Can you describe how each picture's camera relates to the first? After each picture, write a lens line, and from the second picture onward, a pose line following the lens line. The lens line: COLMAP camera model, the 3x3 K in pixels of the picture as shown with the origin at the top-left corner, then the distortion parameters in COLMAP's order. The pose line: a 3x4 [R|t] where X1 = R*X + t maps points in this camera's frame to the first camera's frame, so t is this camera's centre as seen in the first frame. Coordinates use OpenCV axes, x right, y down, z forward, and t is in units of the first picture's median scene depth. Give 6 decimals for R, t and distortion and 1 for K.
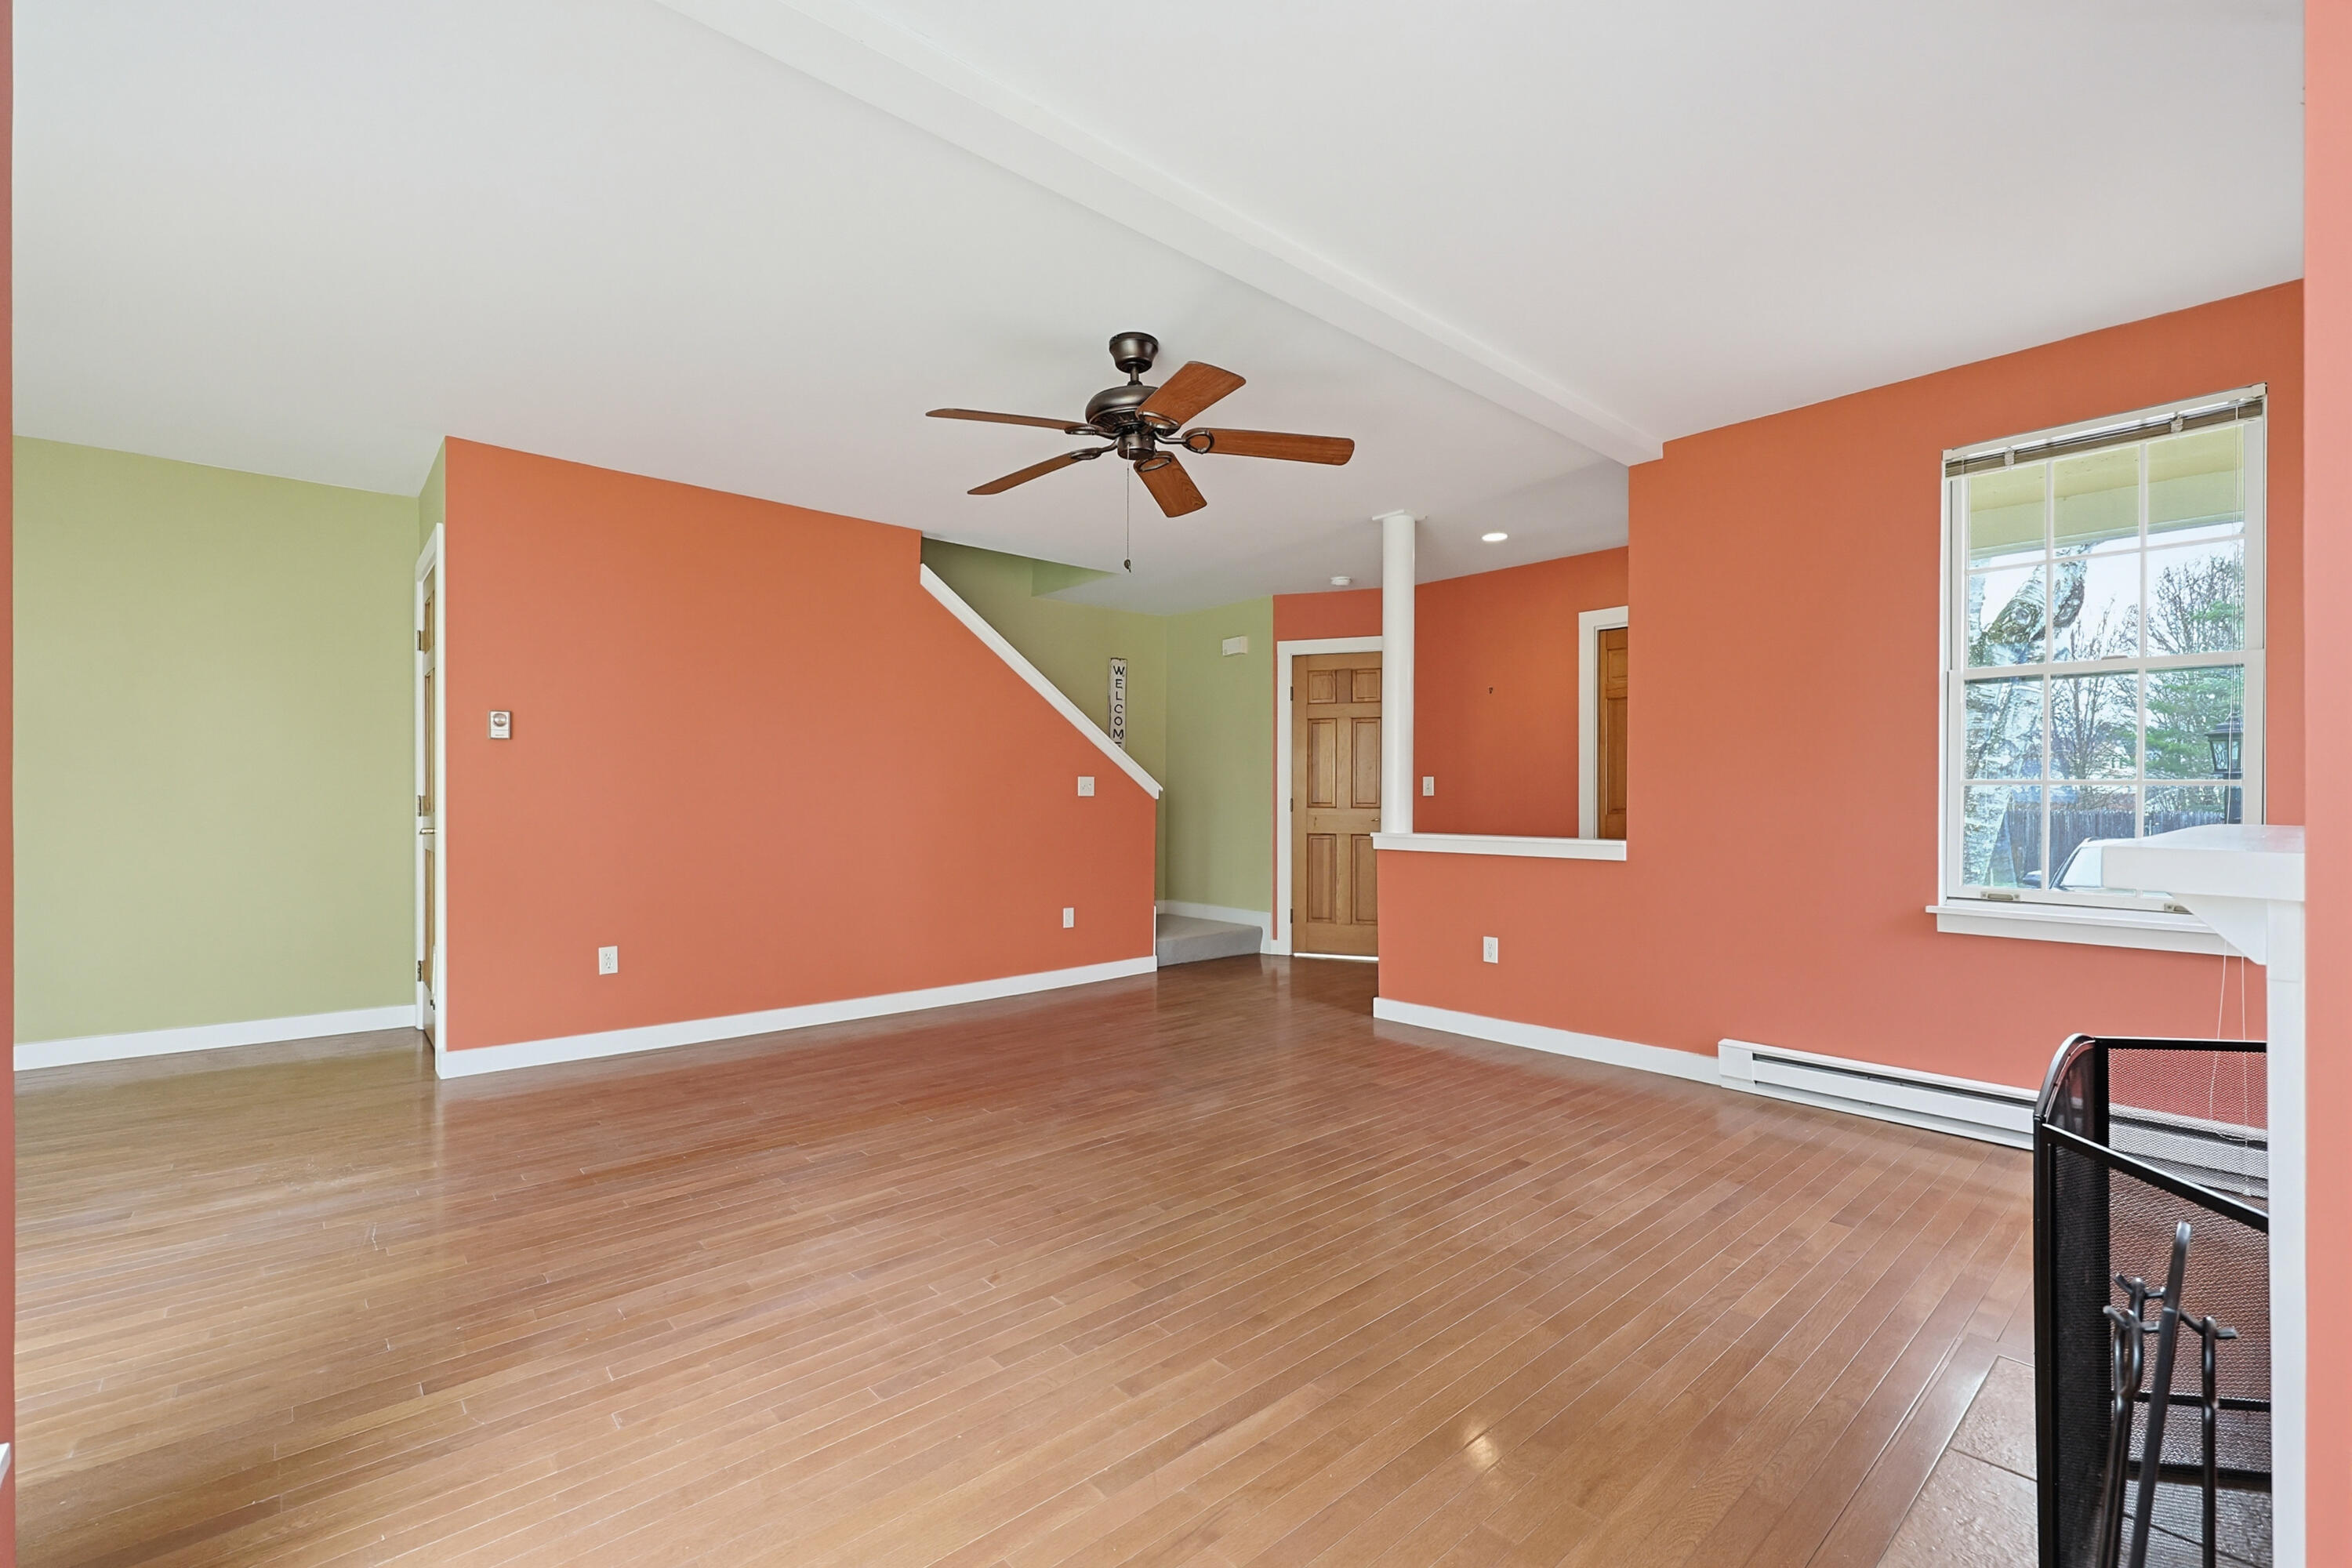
lens RADIAL K [[1001.1, 0, 1179.2], [0, 1001.1, 792.9], [0, 0, 1]] dist [-0.002624, -0.000171]
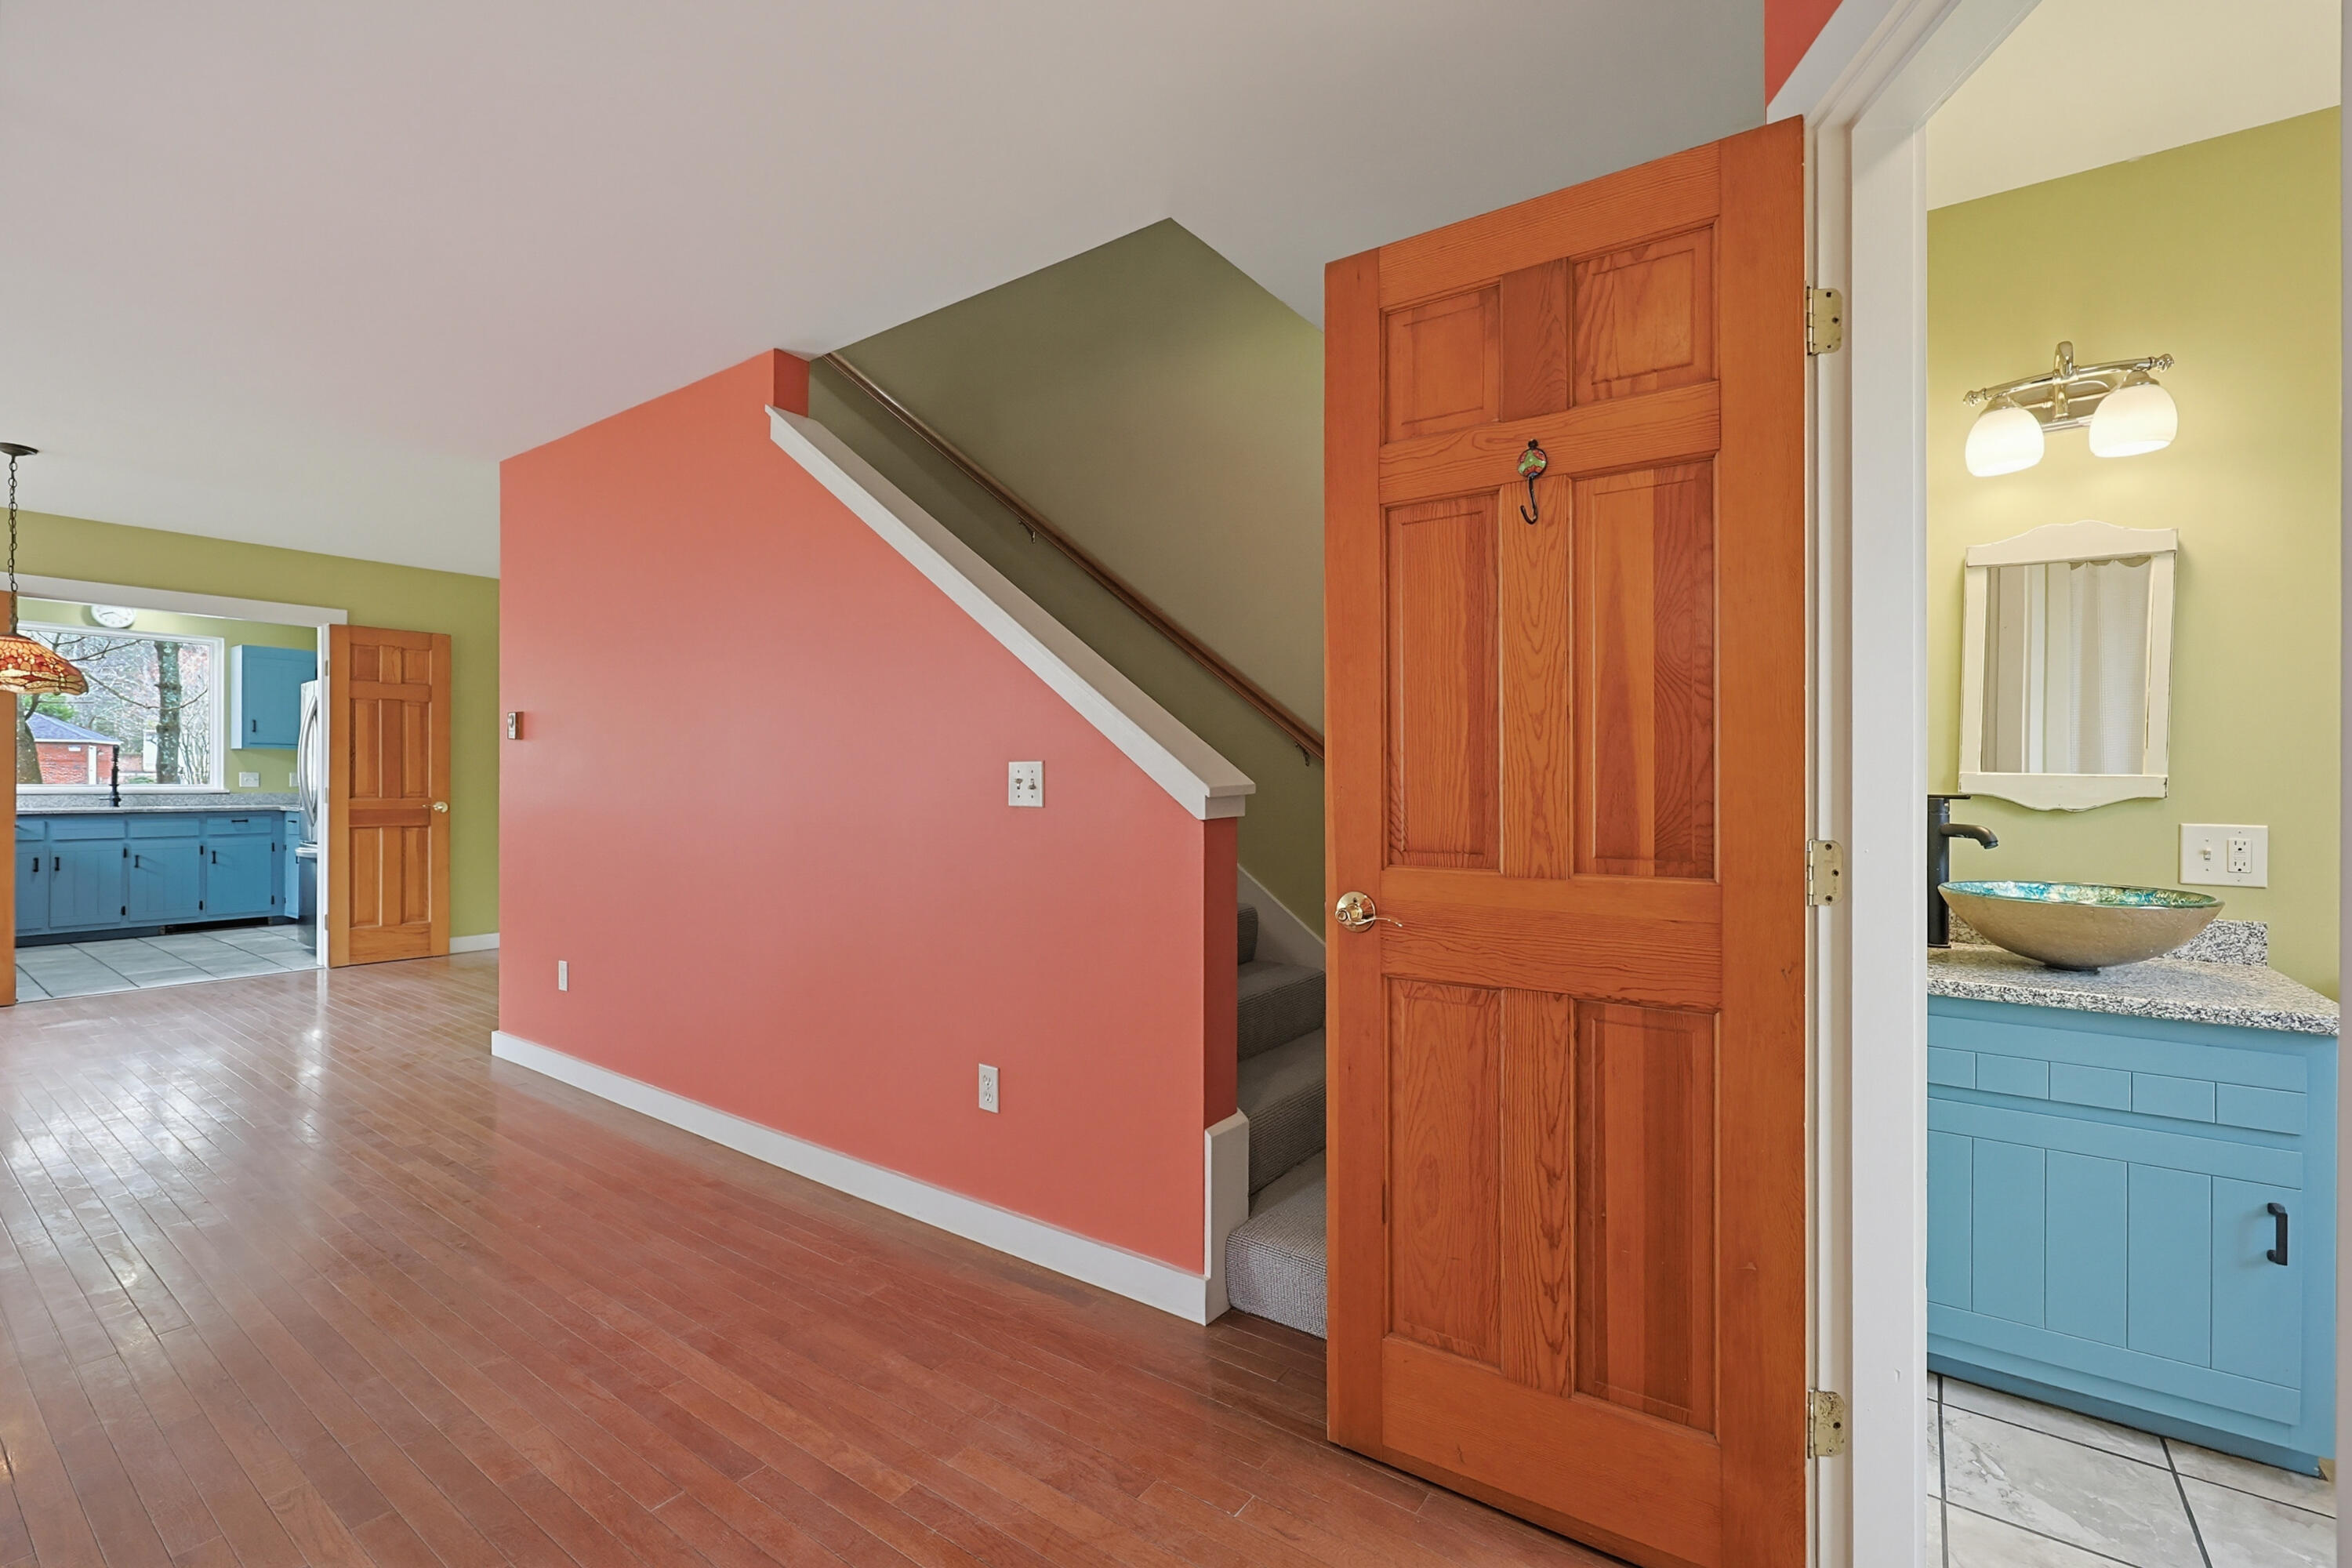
lens RADIAL K [[1004.3, 0, 1183.4], [0, 1004.3, 782.3], [0, 0, 1]] dist [-0.001729, -0.000289]
pose [[0.223797, -0.000288, -0.974636, 0.576429], [-0.001034, 0.999999, -0.000533, -0.011960], [0.974635, 0.001127, 0.223796, 1.708187]]
